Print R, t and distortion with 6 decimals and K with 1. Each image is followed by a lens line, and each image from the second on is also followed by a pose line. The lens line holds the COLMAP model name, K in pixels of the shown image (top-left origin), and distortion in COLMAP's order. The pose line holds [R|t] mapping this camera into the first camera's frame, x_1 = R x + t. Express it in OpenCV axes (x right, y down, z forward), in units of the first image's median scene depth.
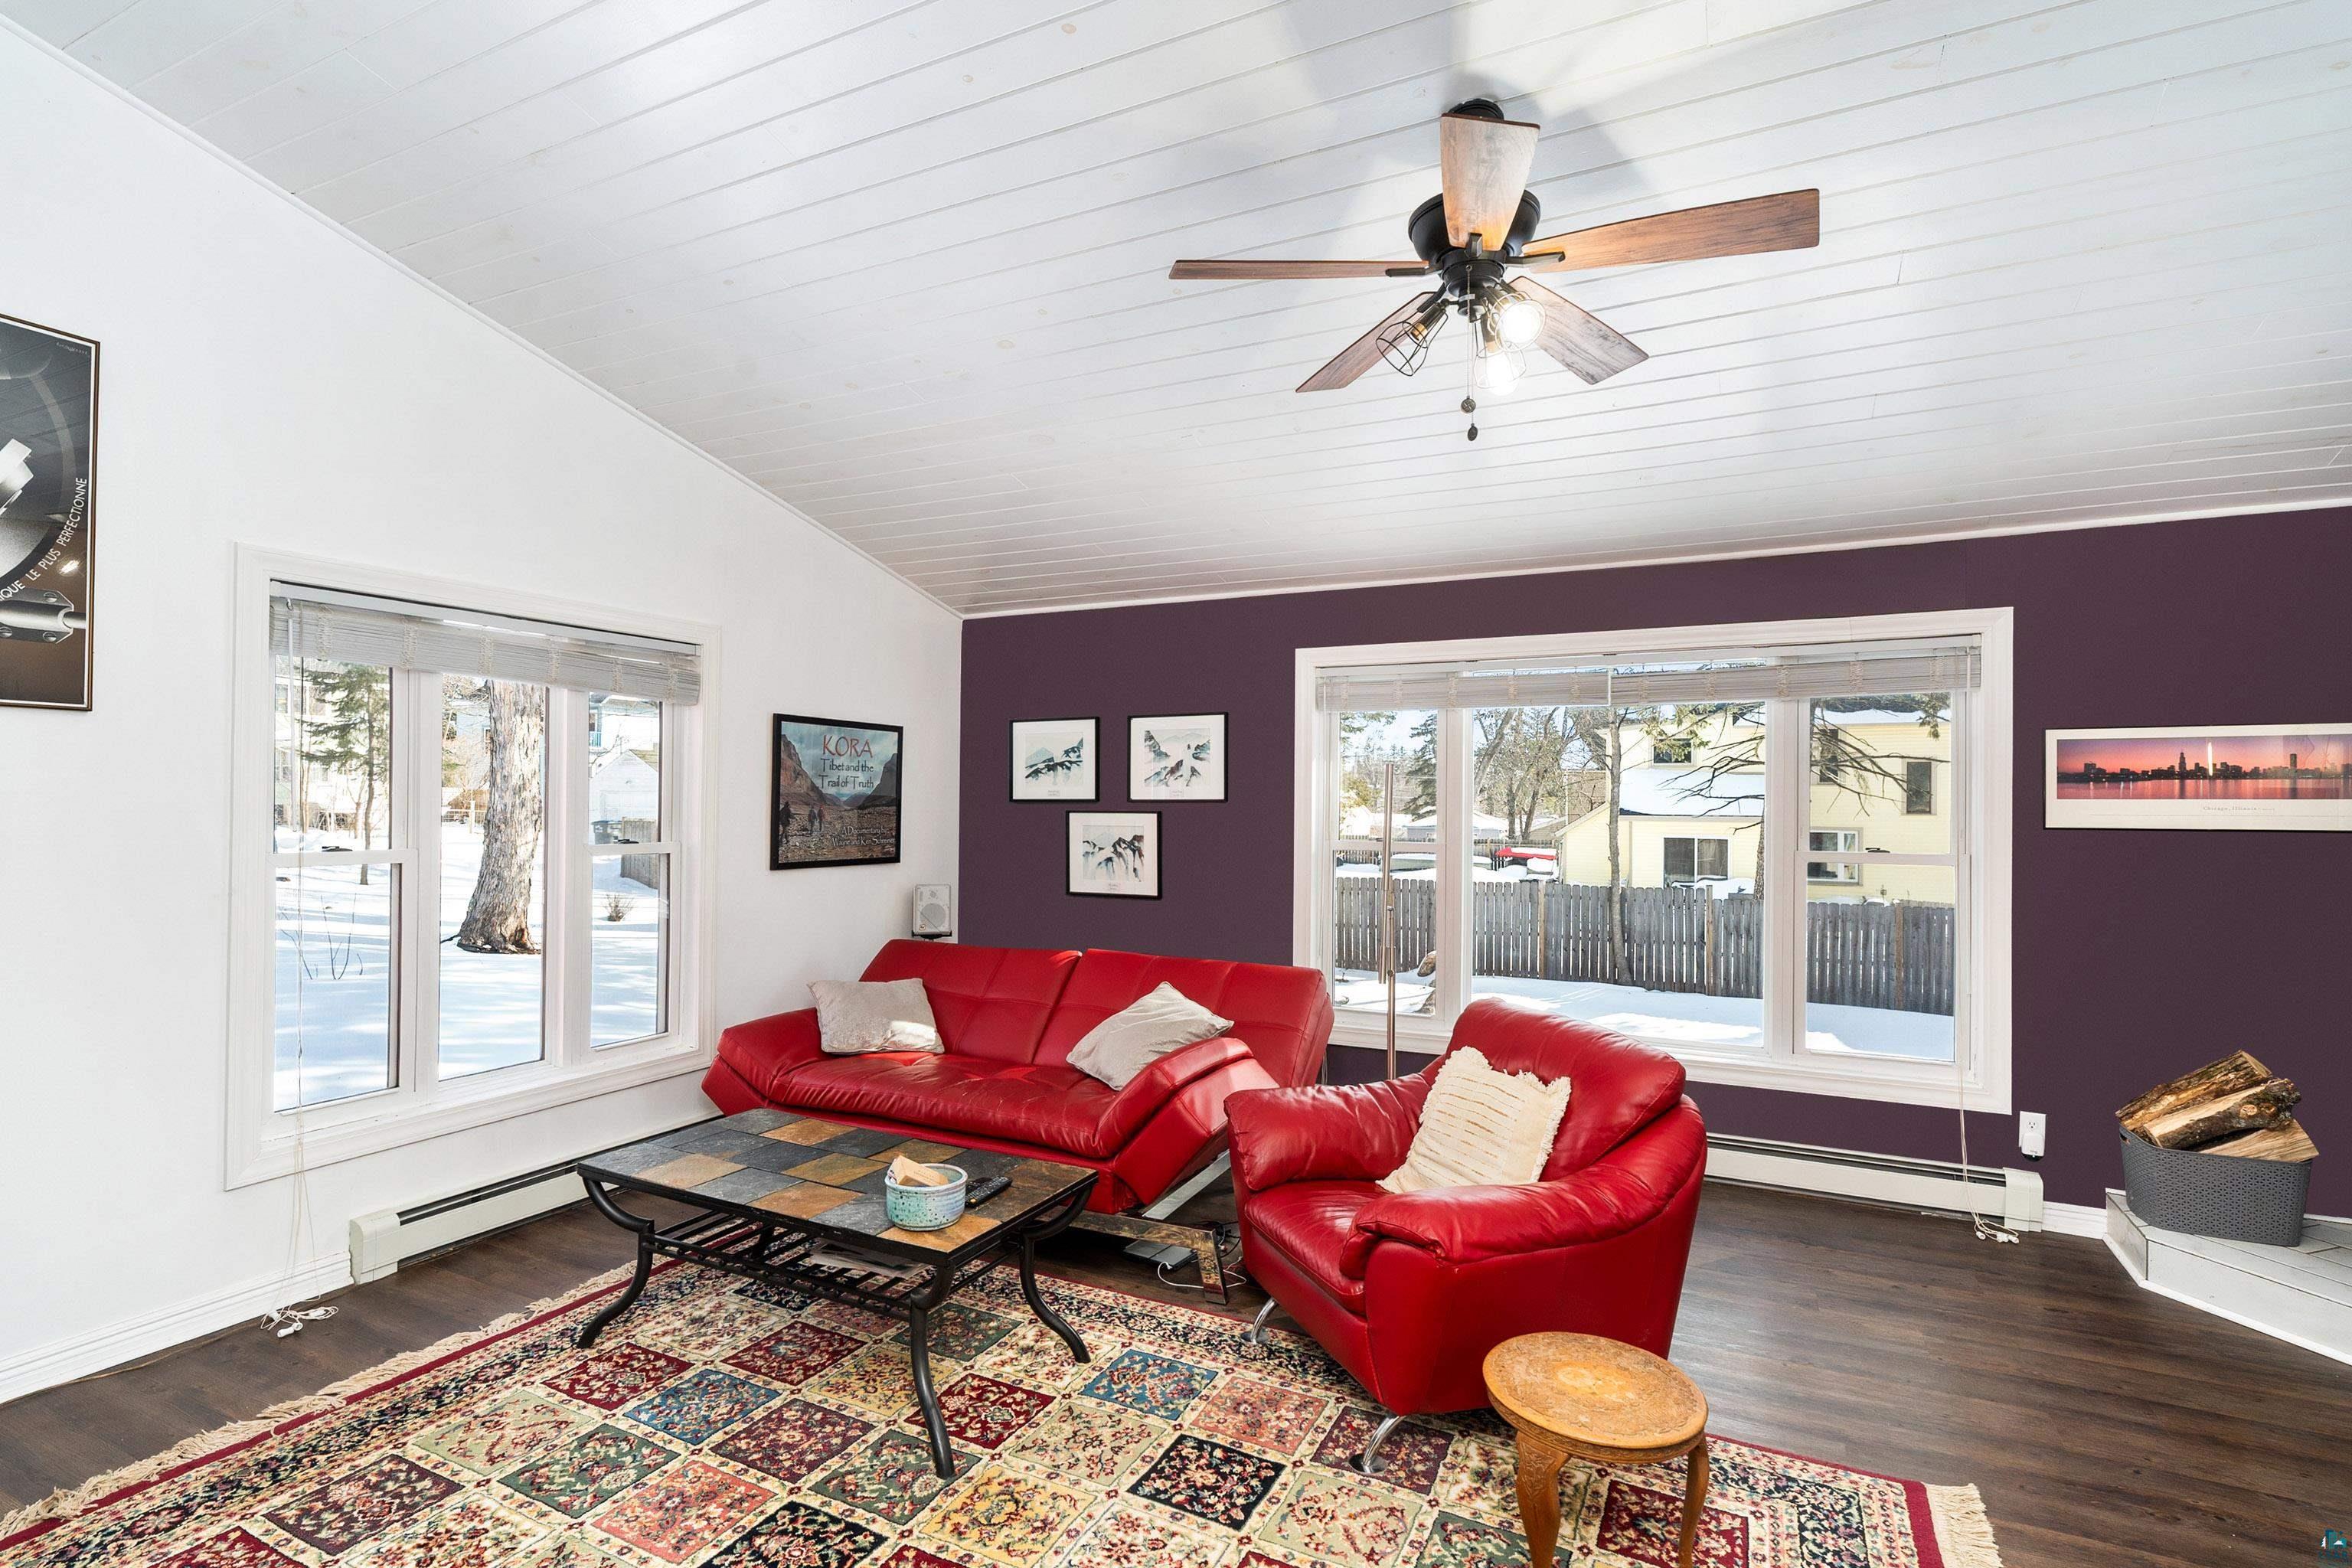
lens RADIAL K [[1124.8, 0, 1176.0], [0, 1124.8, 784.0], [0, 0, 1]] dist [-0.004723, 0.000694]
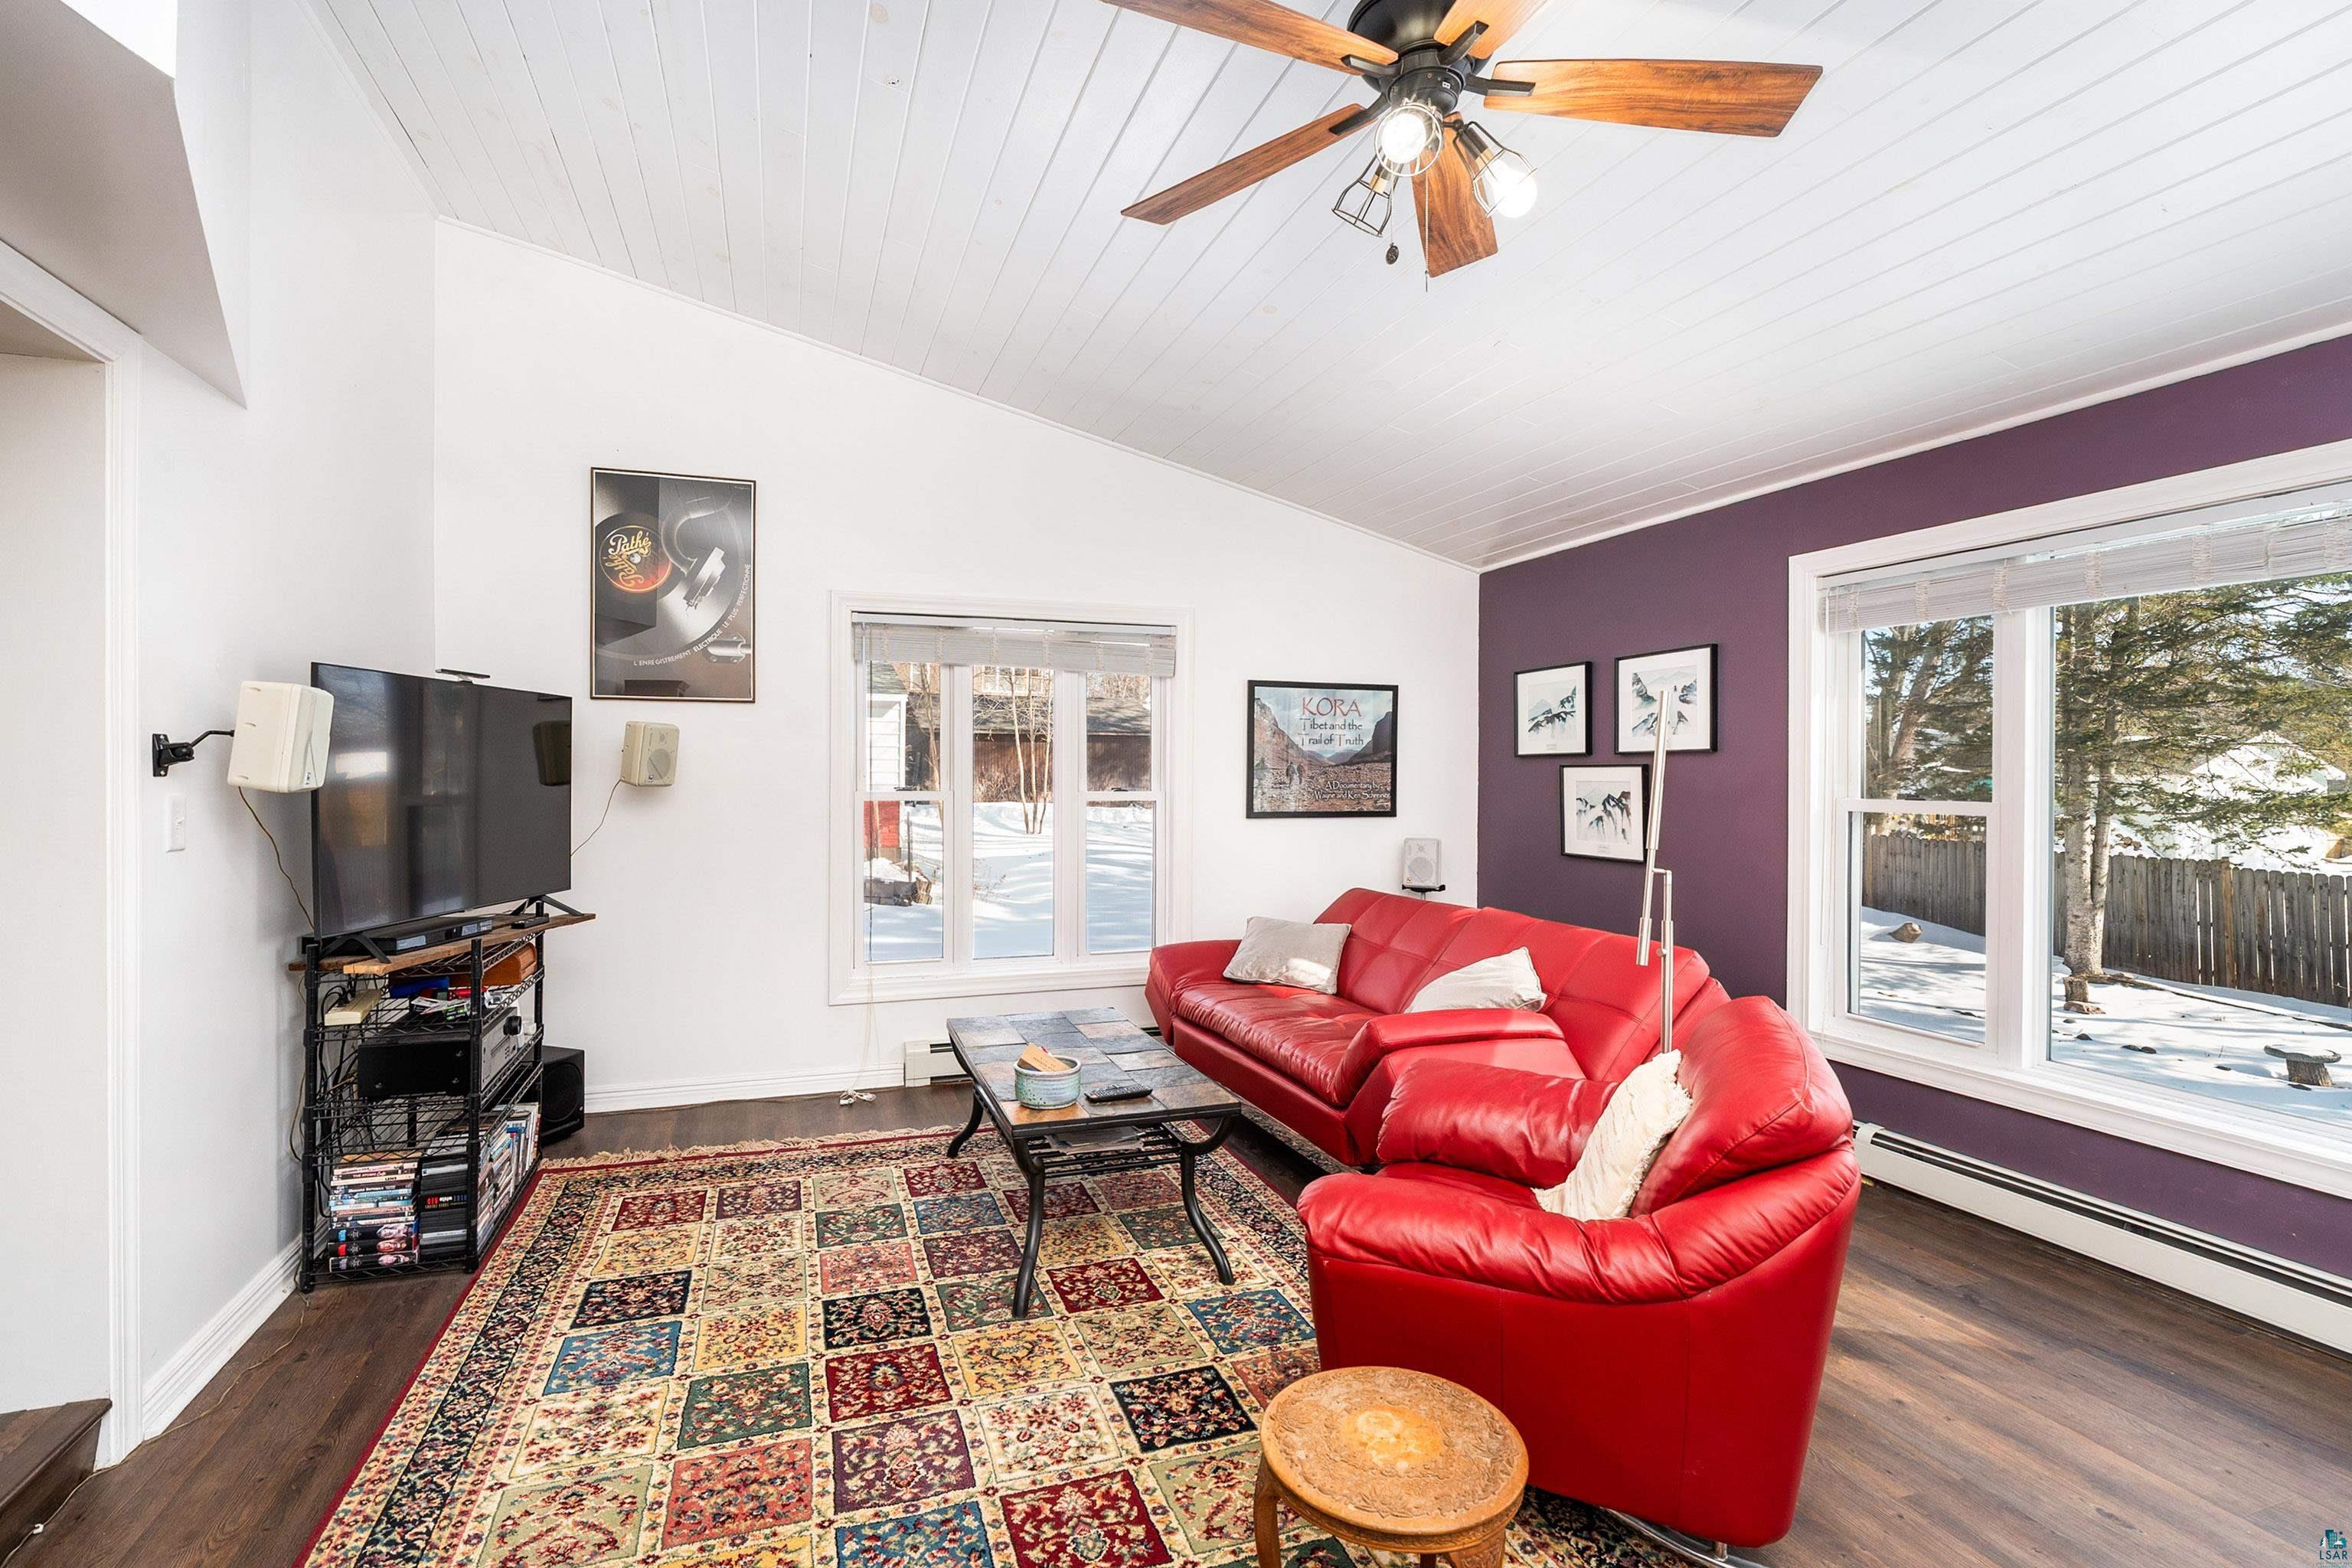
lens RADIAL K [[1102.5, 0, 1166.6], [0, 1102.5, 761.4], [0, 0, 1]] dist [-0.009467, -0.000011]
pose [[0.716078, -0.013269, -0.697894, 0.356936], [0.015081, 0.999880, -0.003536, 0.022120], [0.697858, -0.007993, 0.716192, 0.145075]]
